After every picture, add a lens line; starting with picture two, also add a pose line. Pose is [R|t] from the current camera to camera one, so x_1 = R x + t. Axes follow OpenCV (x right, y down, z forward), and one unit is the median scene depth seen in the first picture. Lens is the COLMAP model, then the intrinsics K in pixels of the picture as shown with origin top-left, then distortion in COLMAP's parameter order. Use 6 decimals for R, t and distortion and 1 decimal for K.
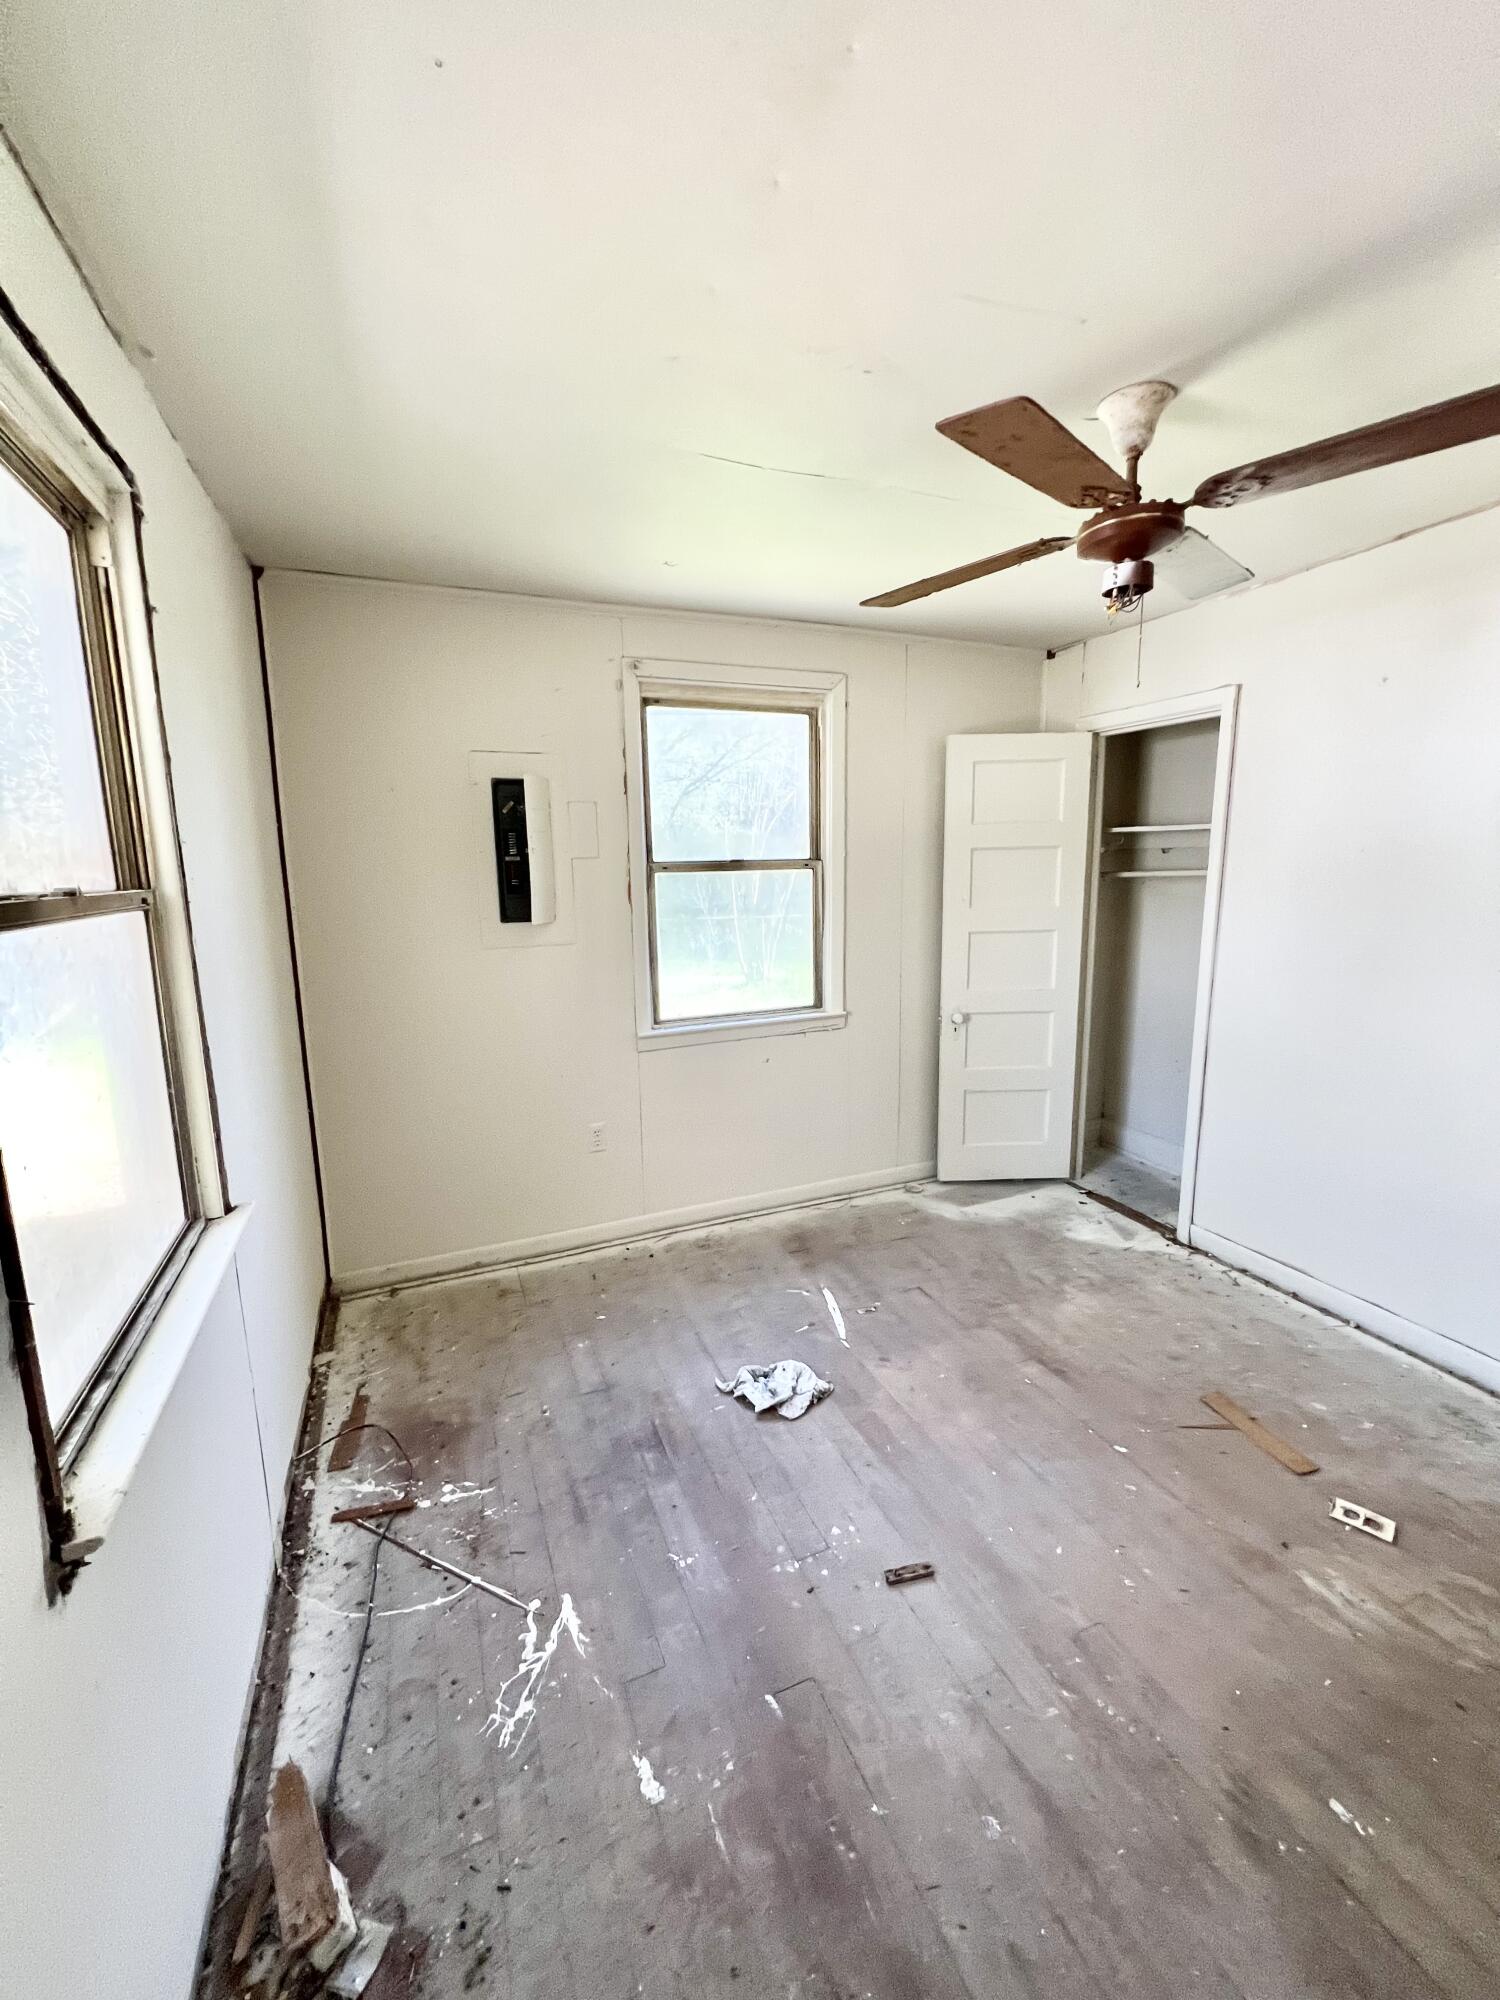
lens RADIAL K [[799.4, 0, 754.0], [0, 799.4, 997.8], [0, 0, 1]] dist [-0.002149, 0.001438]
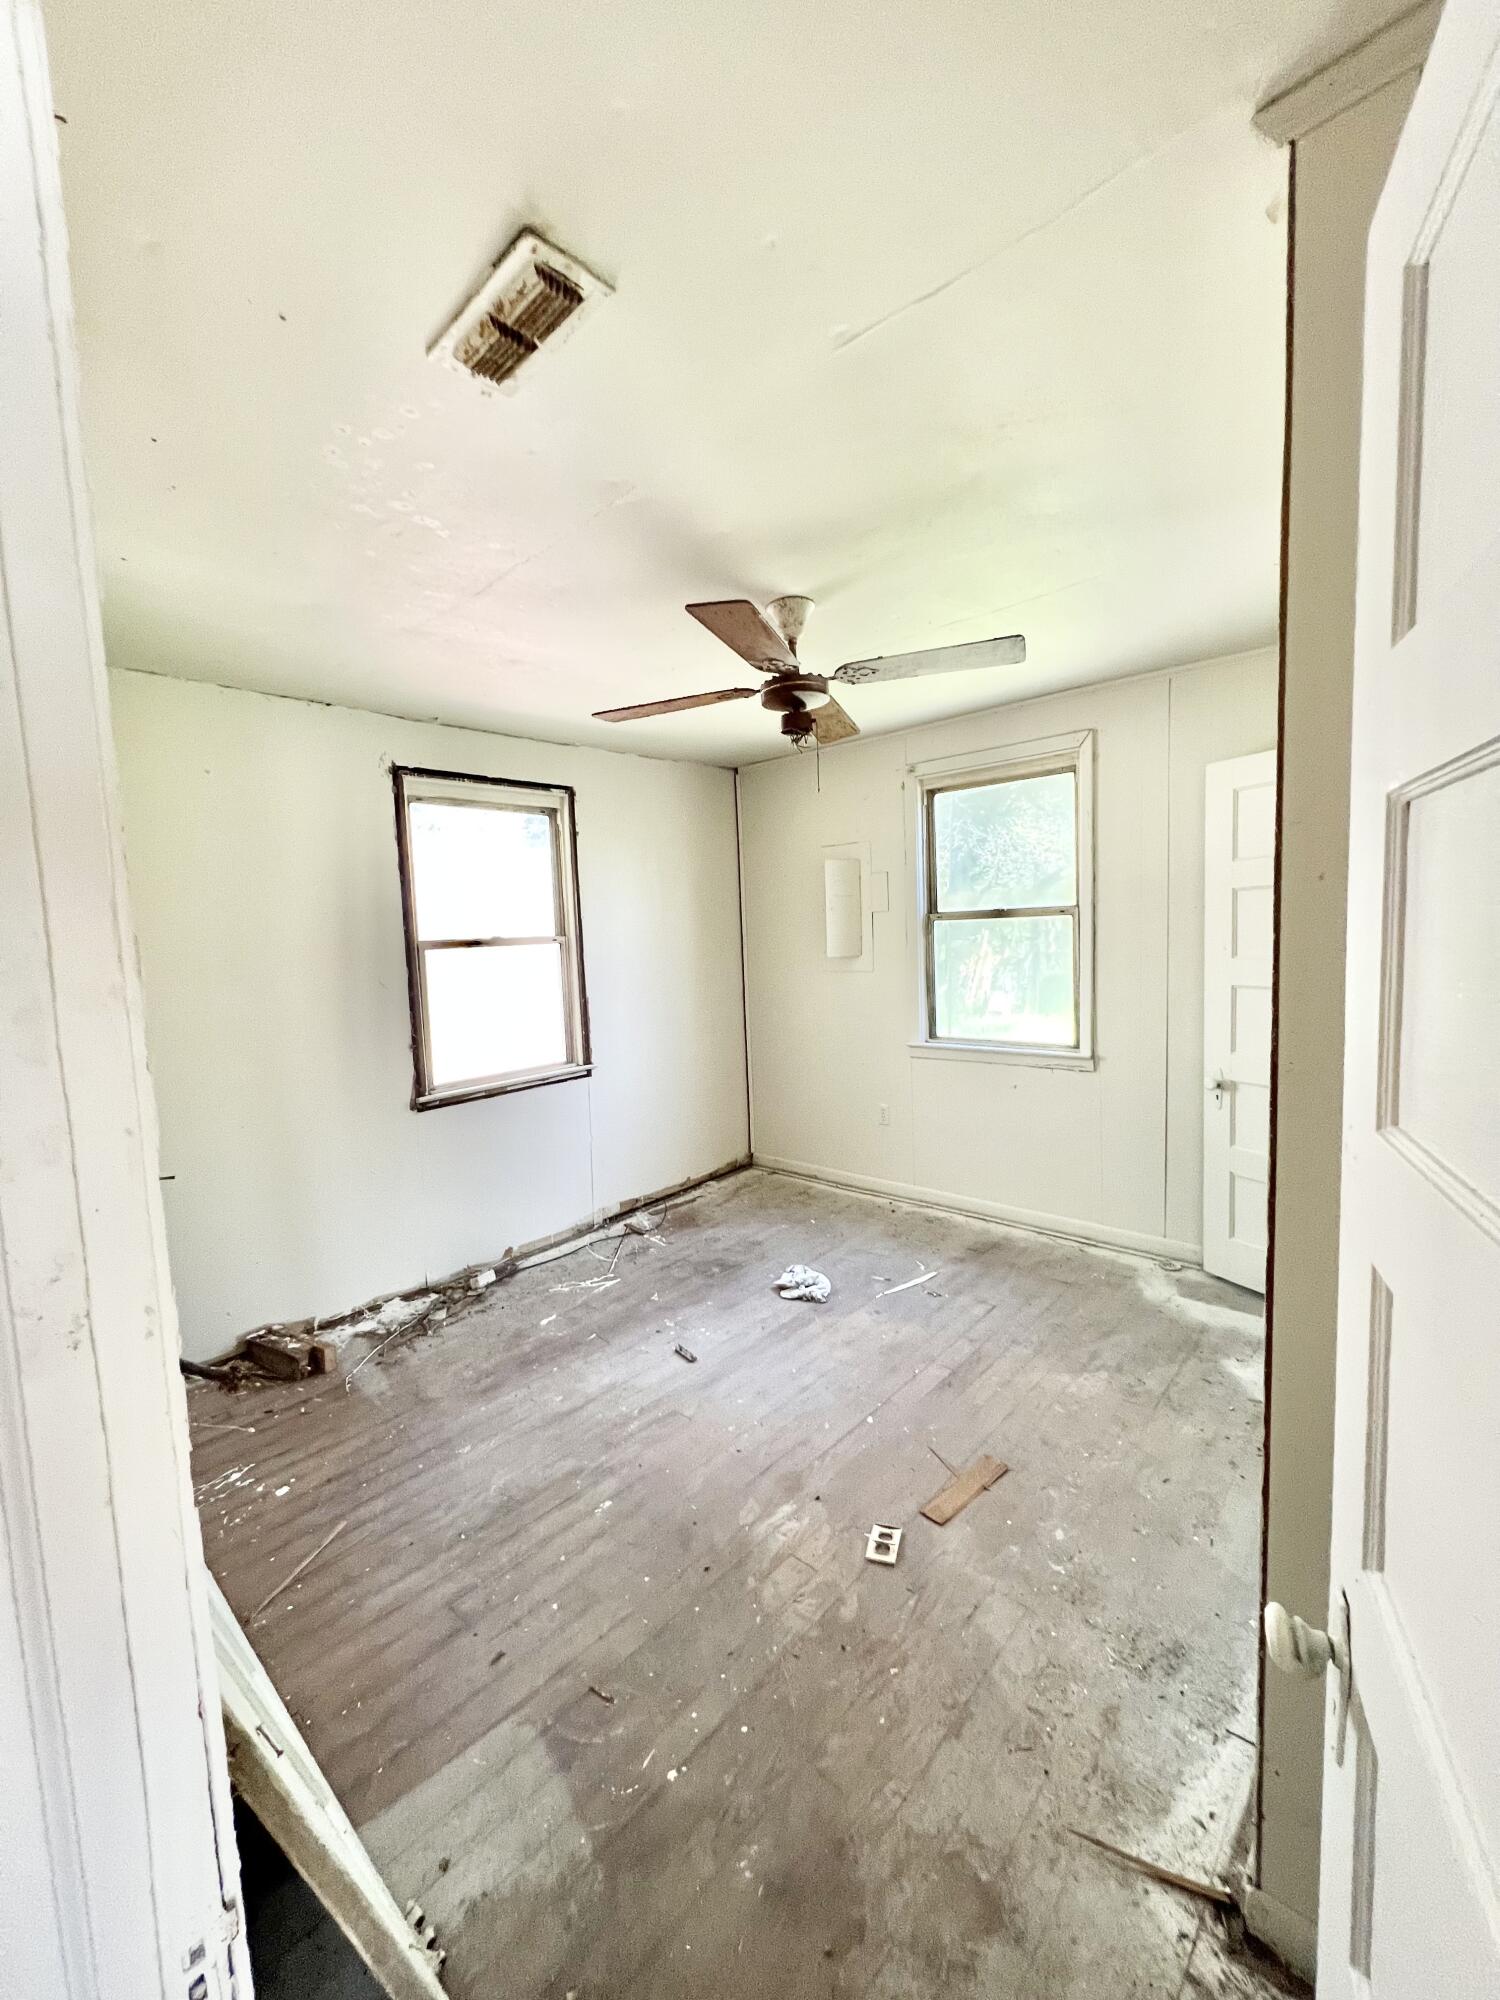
lens RADIAL K [[799.4, 0, 755.0], [0, 799.4, 998.7], [0, 0, 1]] dist [-0.002149, 0.001438]
pose [[0.426838, 0.080633, -0.900726, 1.169974], [-0.115847, 0.992686, 0.033968, -0.053736], [0.896877, 0.089848, 0.433057, 0.244656]]
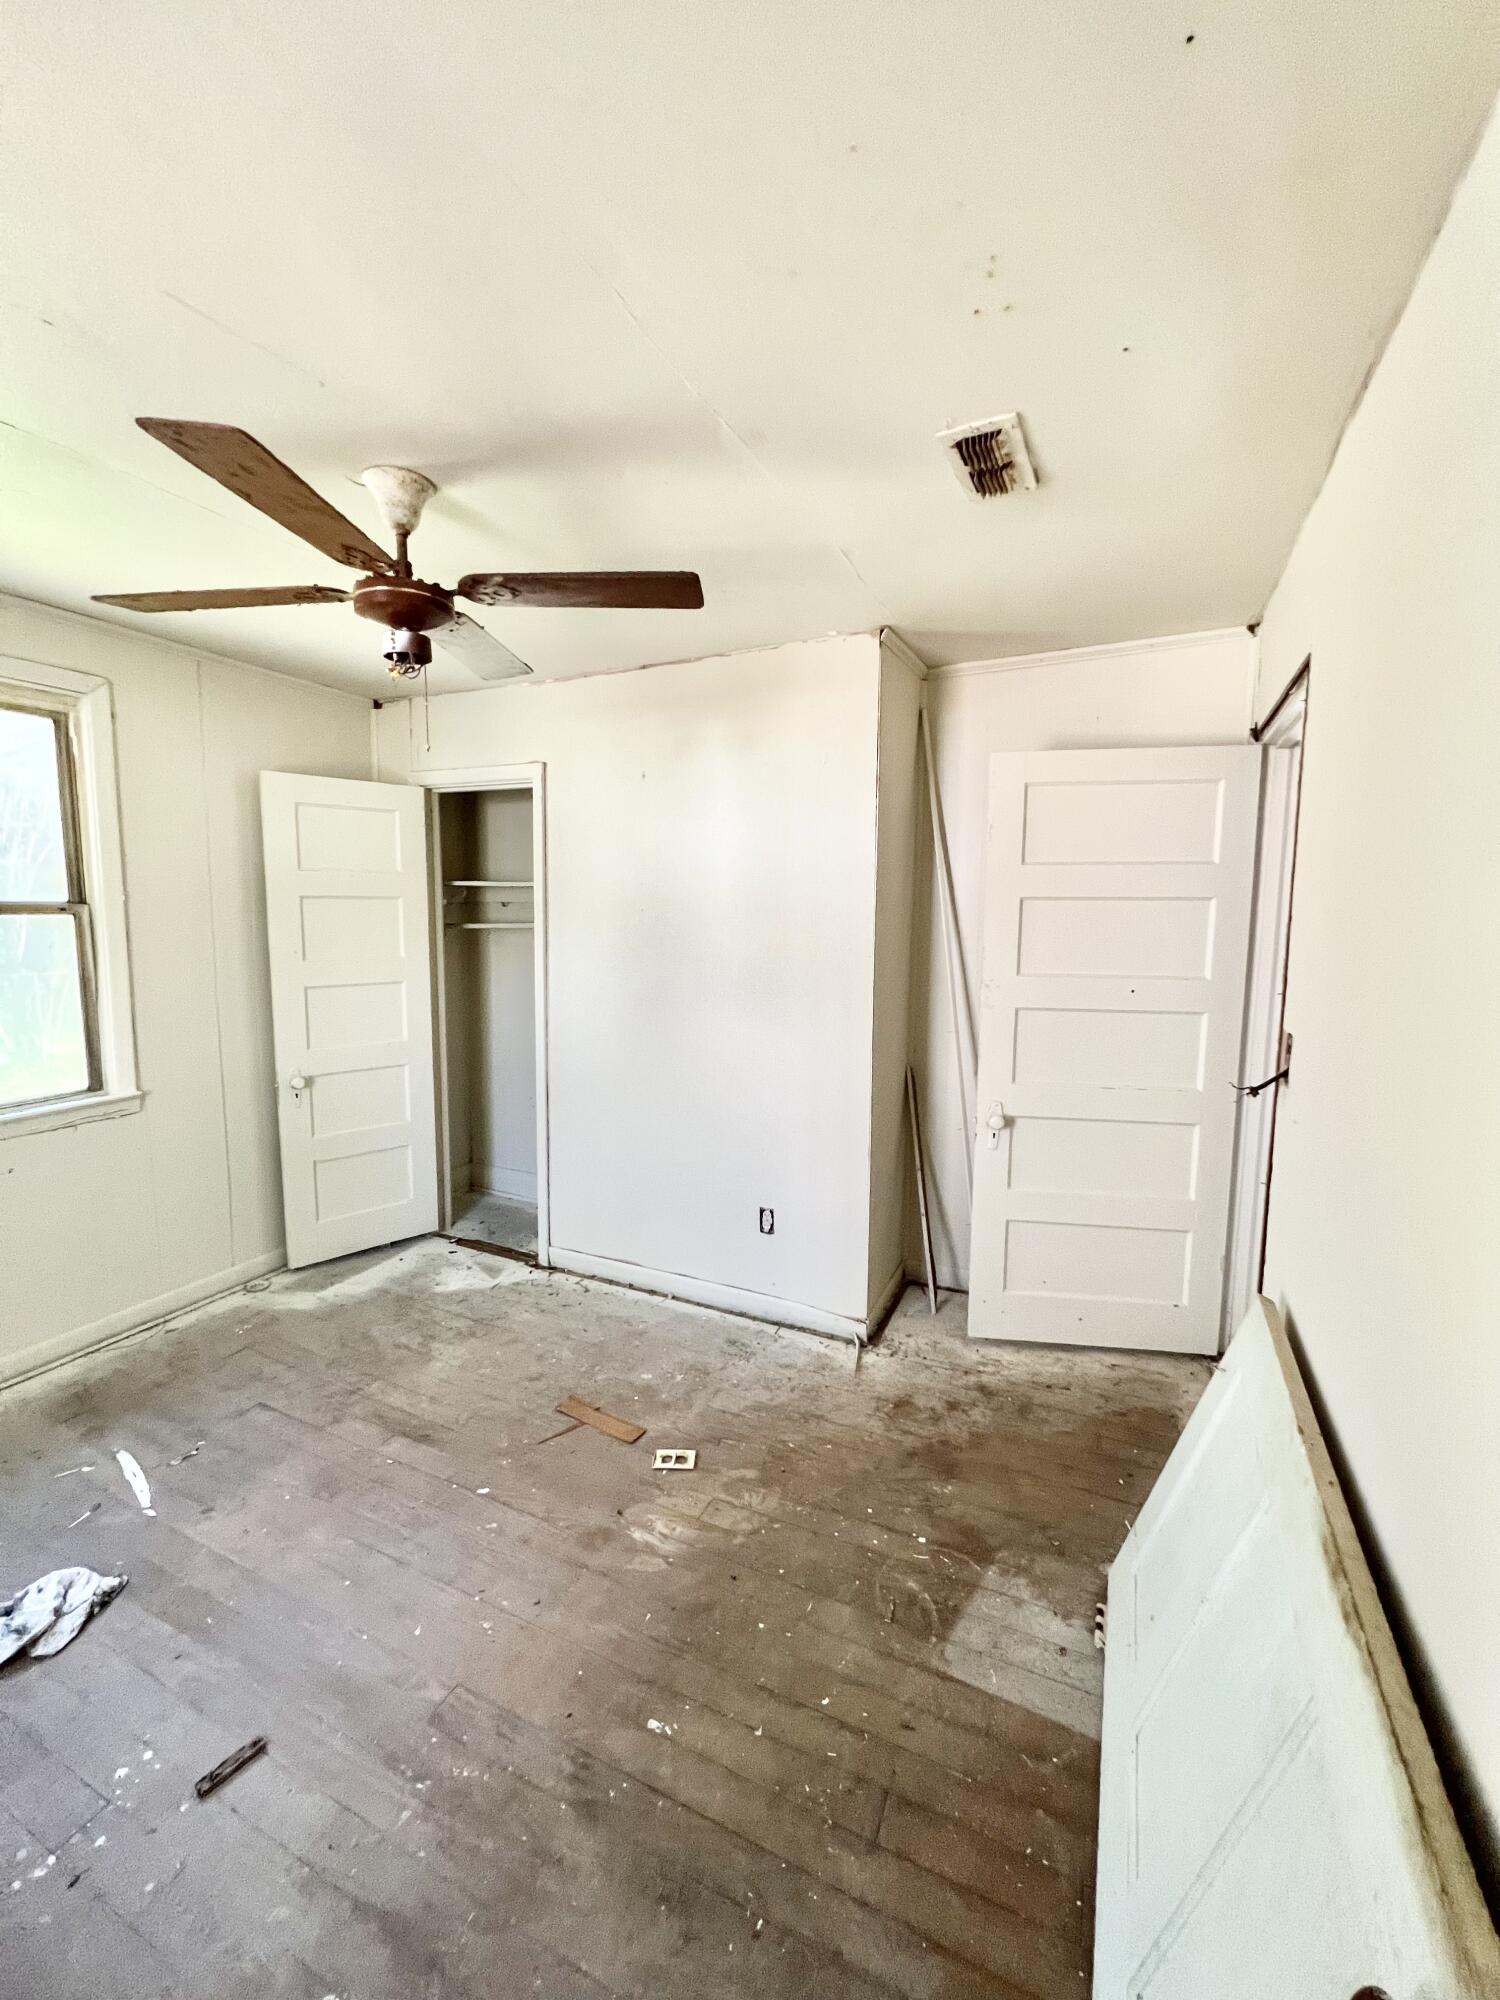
lens RADIAL K [[799.4, 0, 754.7], [0, 799.4, 997.2], [0, 0, 1]] dist [-0.002149, 0.001438]
pose [[0.742528, -0.048372, 0.668066, 0.057764], [0.088742, 0.995701, -0.026539, -0.000969], [-0.663910, 0.078992, 0.743629, -0.026494]]
